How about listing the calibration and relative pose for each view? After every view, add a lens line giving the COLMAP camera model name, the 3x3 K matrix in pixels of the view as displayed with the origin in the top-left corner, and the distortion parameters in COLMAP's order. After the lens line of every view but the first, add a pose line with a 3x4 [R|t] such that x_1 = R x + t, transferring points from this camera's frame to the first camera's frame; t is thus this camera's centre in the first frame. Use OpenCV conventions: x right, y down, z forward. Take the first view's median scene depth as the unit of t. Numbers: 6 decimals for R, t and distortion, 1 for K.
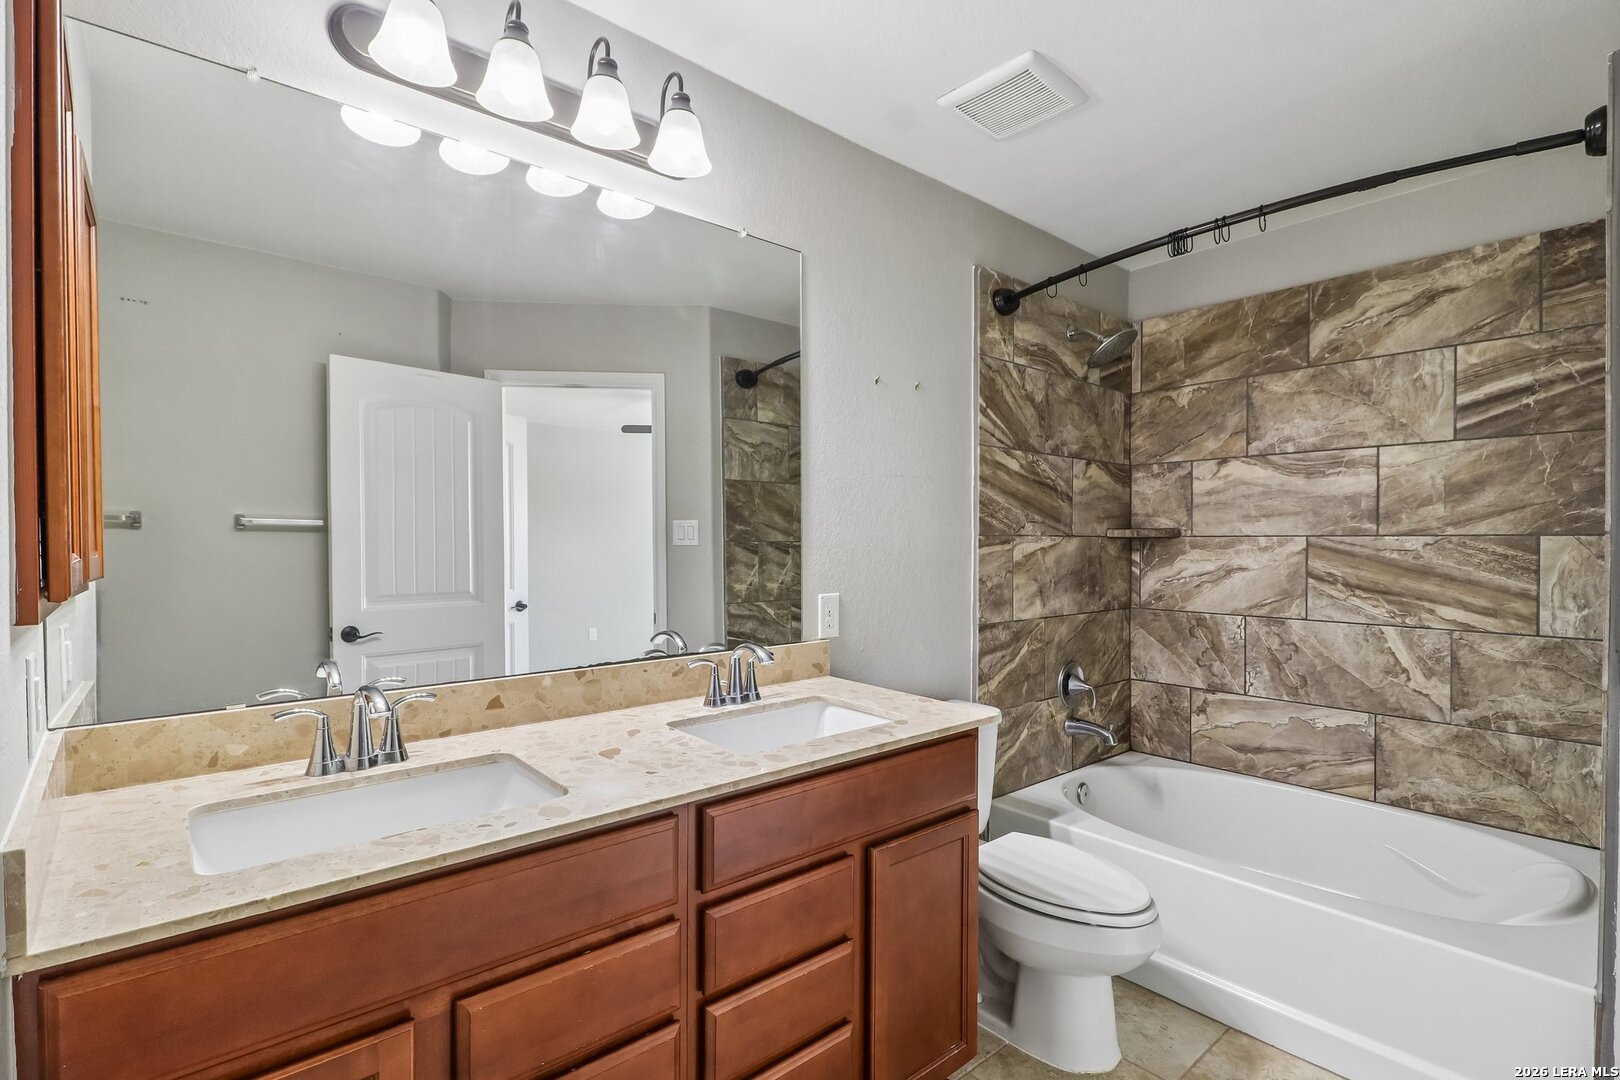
lens RADIAL K [[768.4, 0, 805.3], [0, 768.4, 537.1], [0, 0, 1]] dist [0.003783, 0.000259]
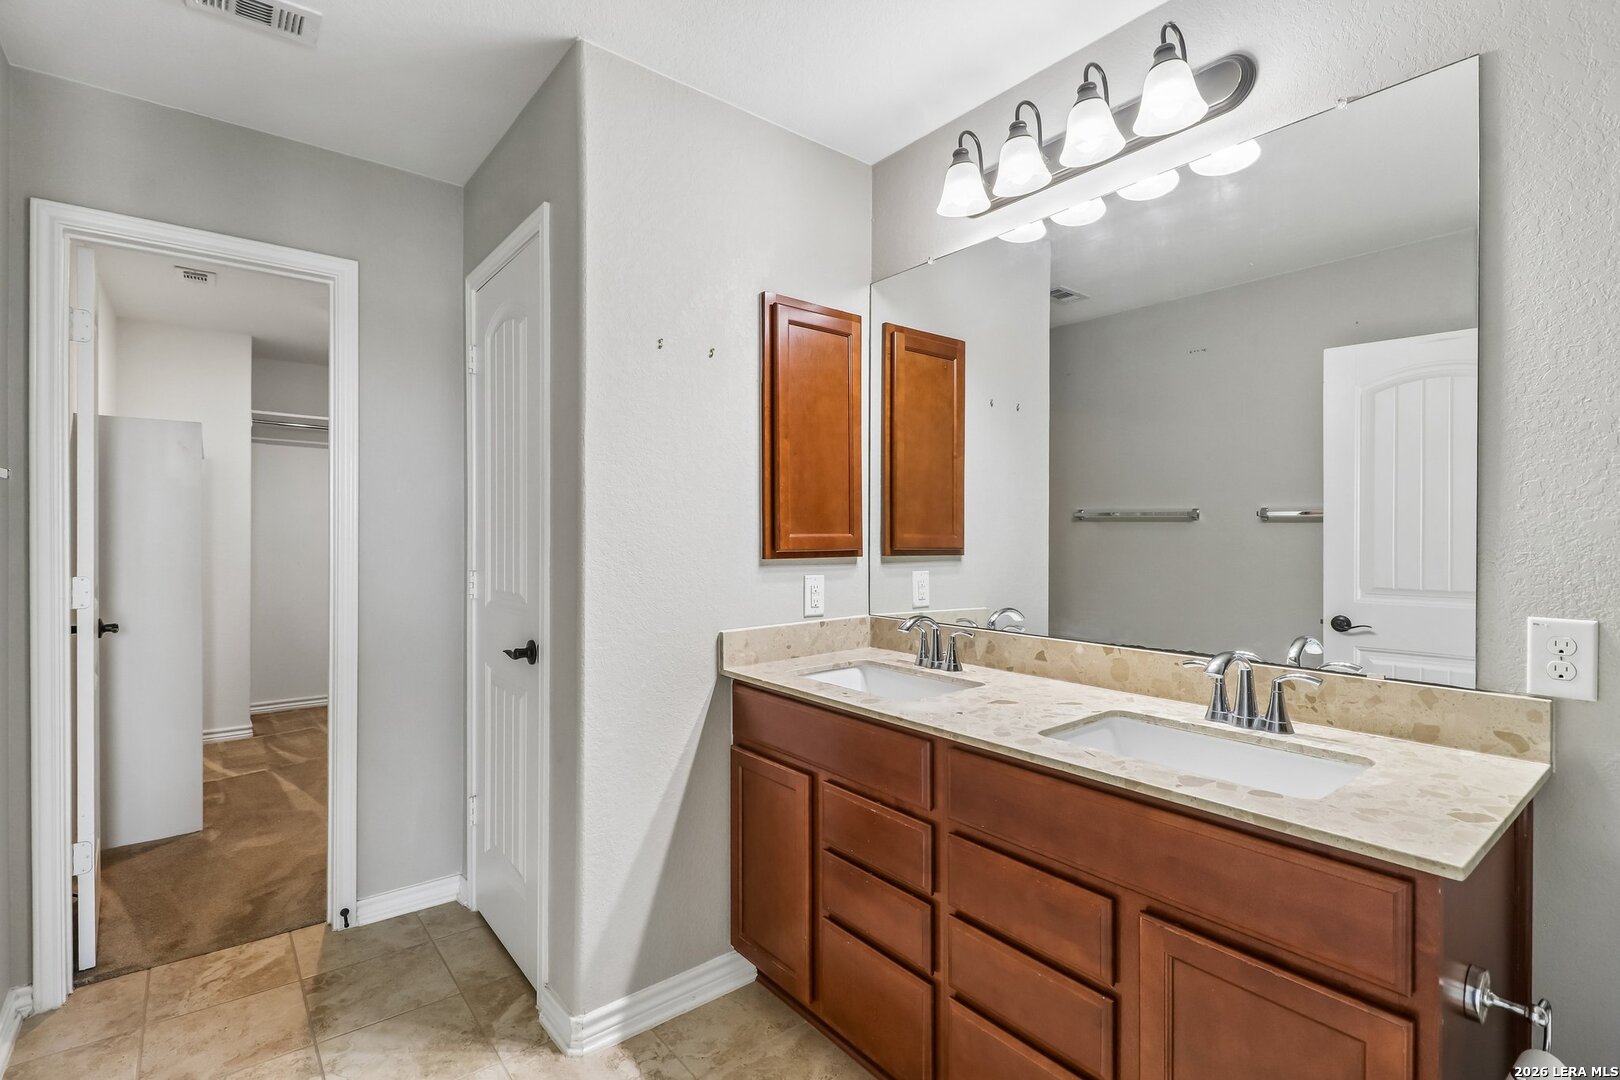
lens RADIAL K [[756.2, 0, 801.4], [0, 756.2, 517.3], [0, 0, 1]] dist [-0.003850, -0.000883]
pose [[-0.050641, -0.021864, -0.998478, 0.739010], [0.000630, 0.999759, -0.021924, 0.014236], [0.998717, -0.001739, -0.050615, 0.582607]]
